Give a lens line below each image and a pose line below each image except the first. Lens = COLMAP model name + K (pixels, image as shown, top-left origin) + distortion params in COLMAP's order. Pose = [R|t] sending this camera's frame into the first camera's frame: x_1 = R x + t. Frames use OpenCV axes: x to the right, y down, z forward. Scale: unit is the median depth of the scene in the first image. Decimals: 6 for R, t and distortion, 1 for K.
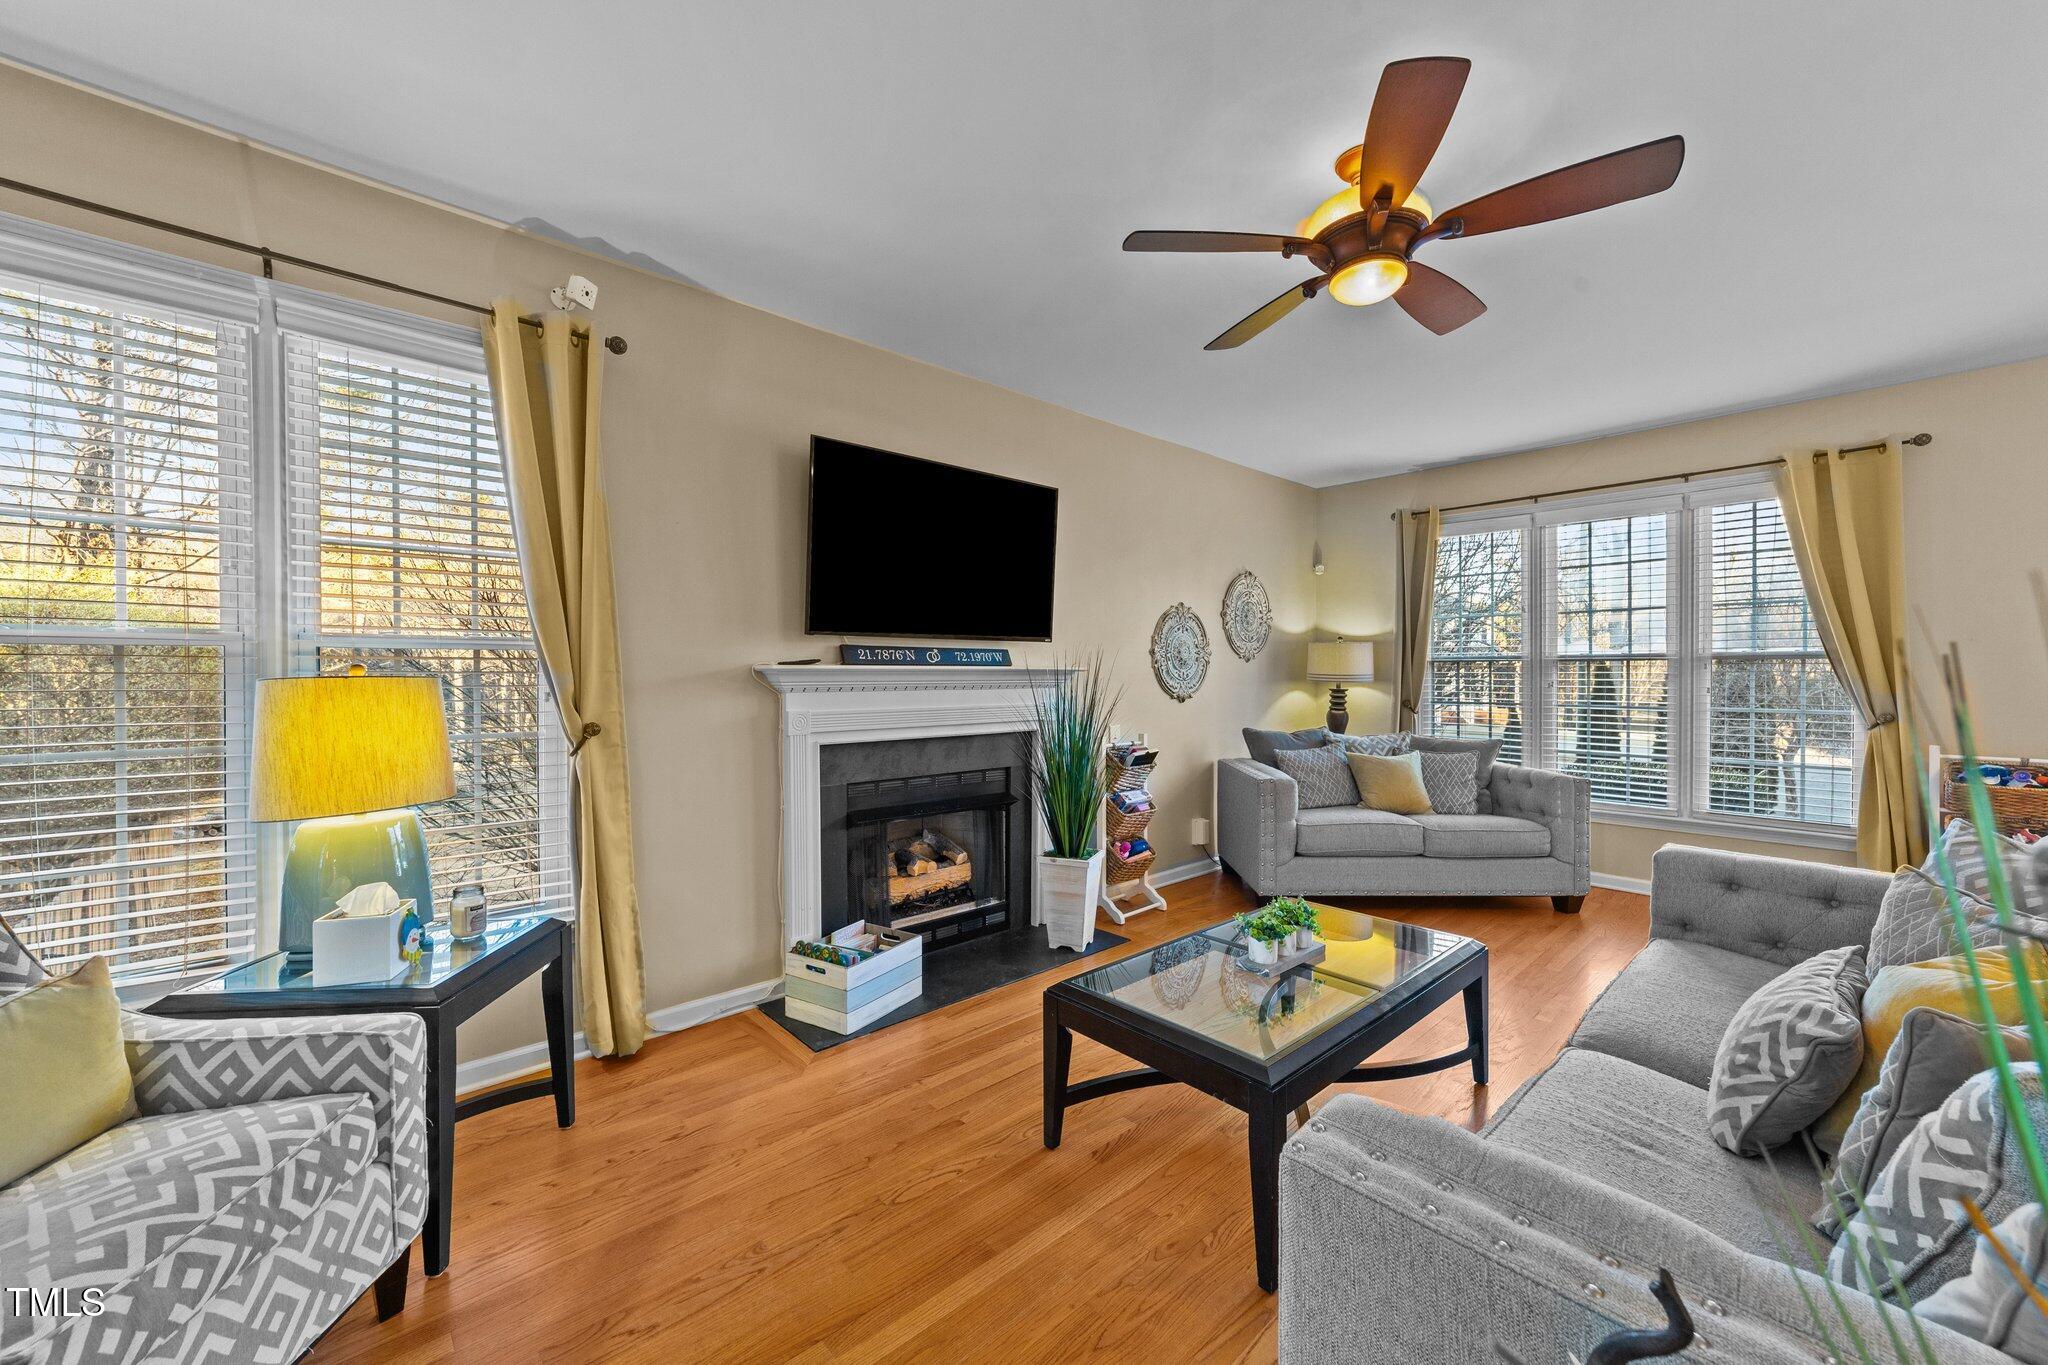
lens RADIAL K [[785.9, 0, 1032.9], [0, 785.9, 673.7], [0, 0, 1]] dist [-0.018639, 0.008660]
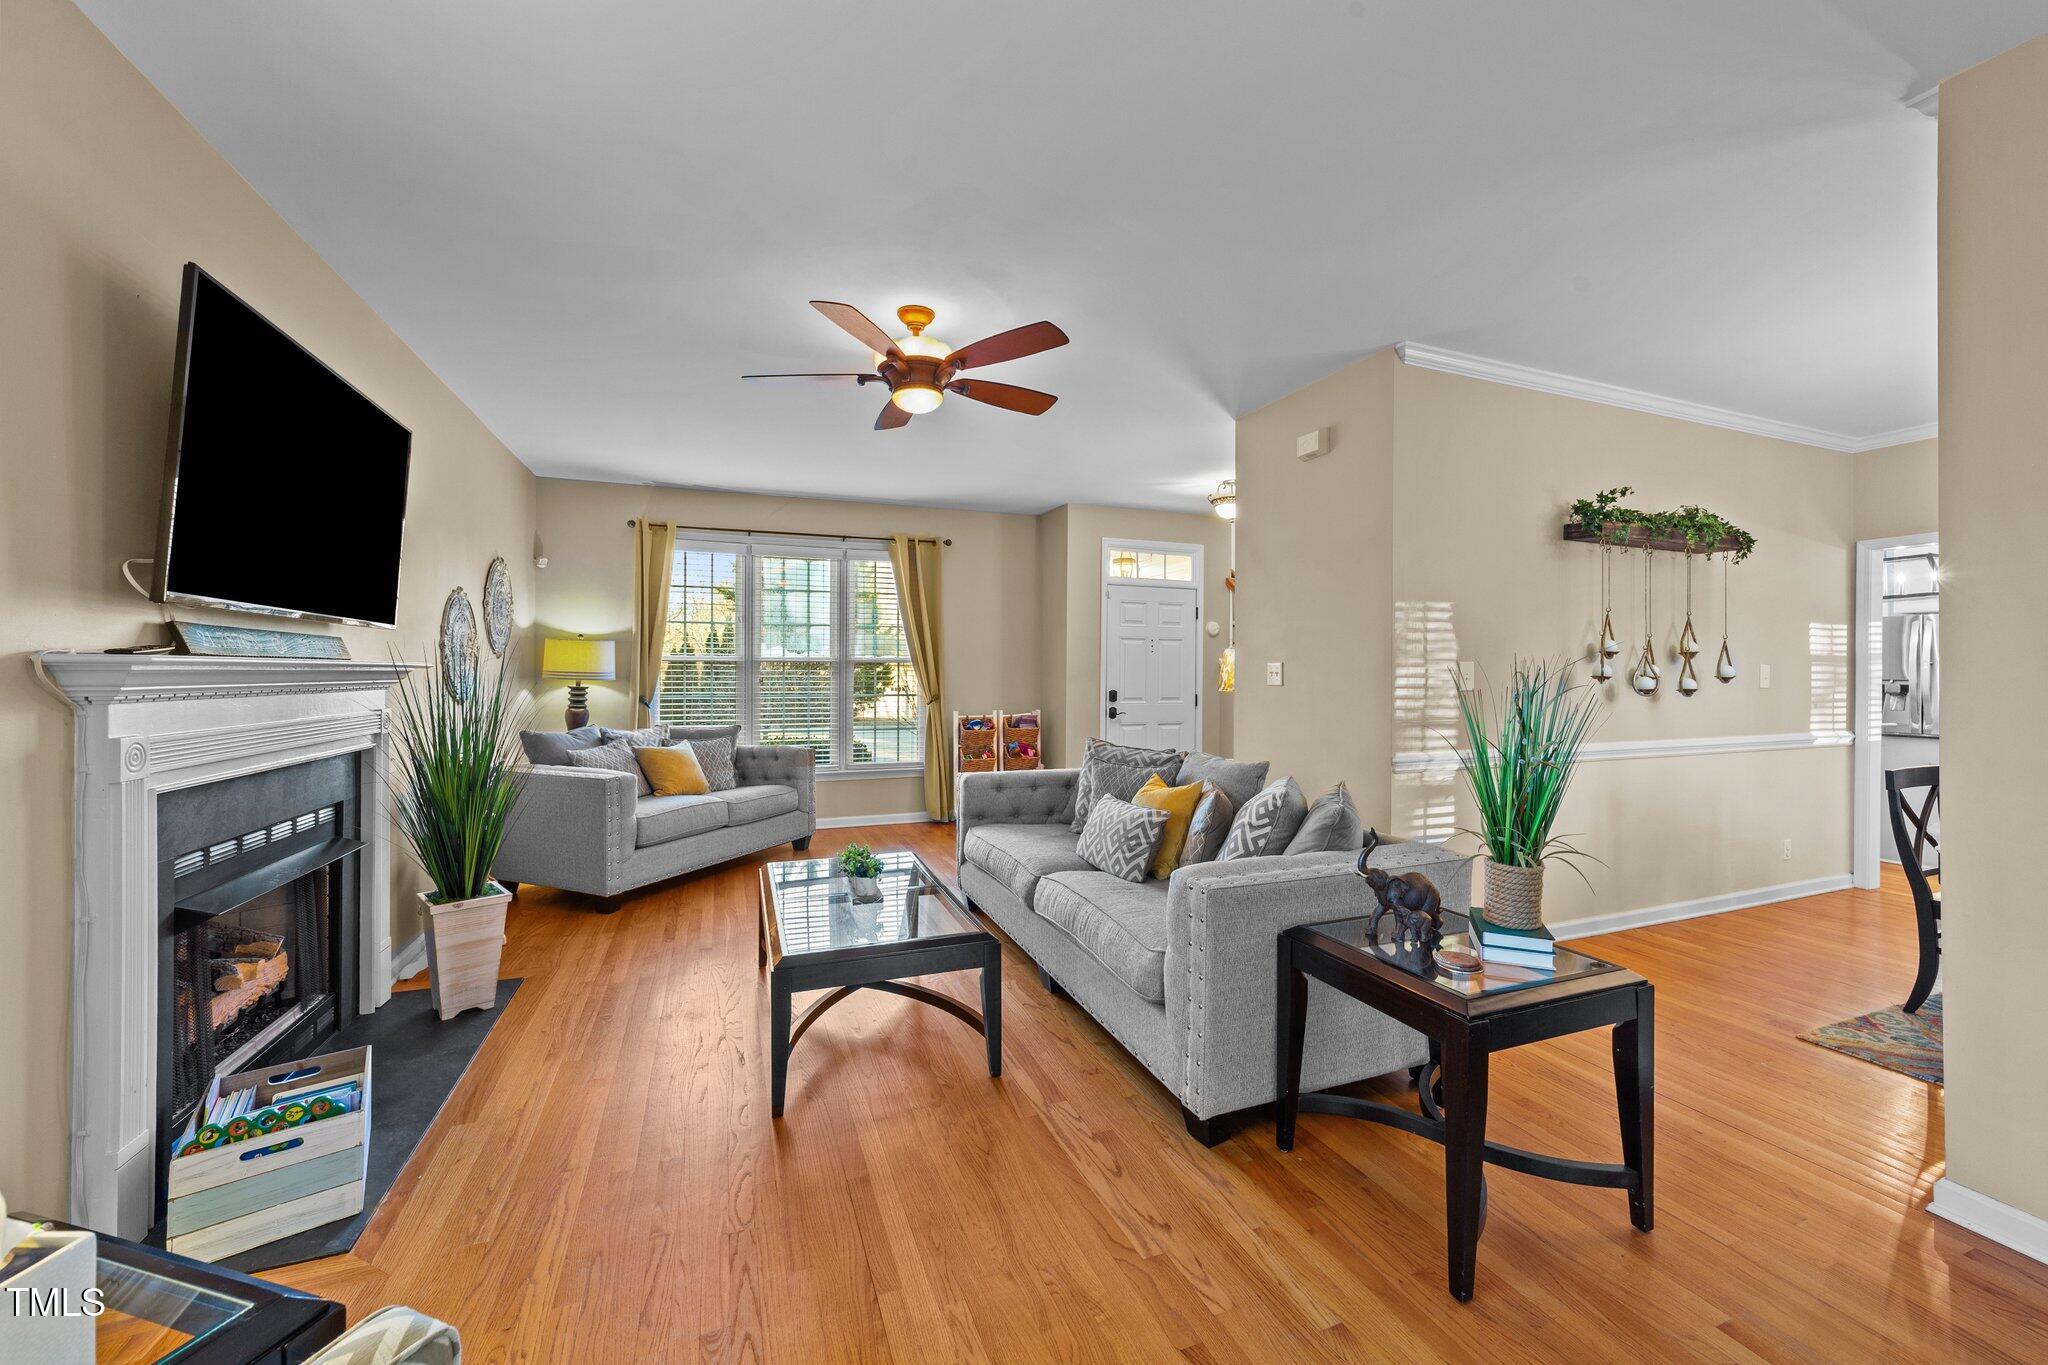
lens RADIAL K [[782.9, 0, 1028.5], [0, 782.9, 665.6], [0, 0, 1]] dist [0.000848, 0.000230]
pose [[0.364061, 0.009047, 0.931331, -0.451297], [-0.002730, 0.999959, -0.008647, 0.000097], [-0.931371, 0.000606, 0.364071, 0.154768]]
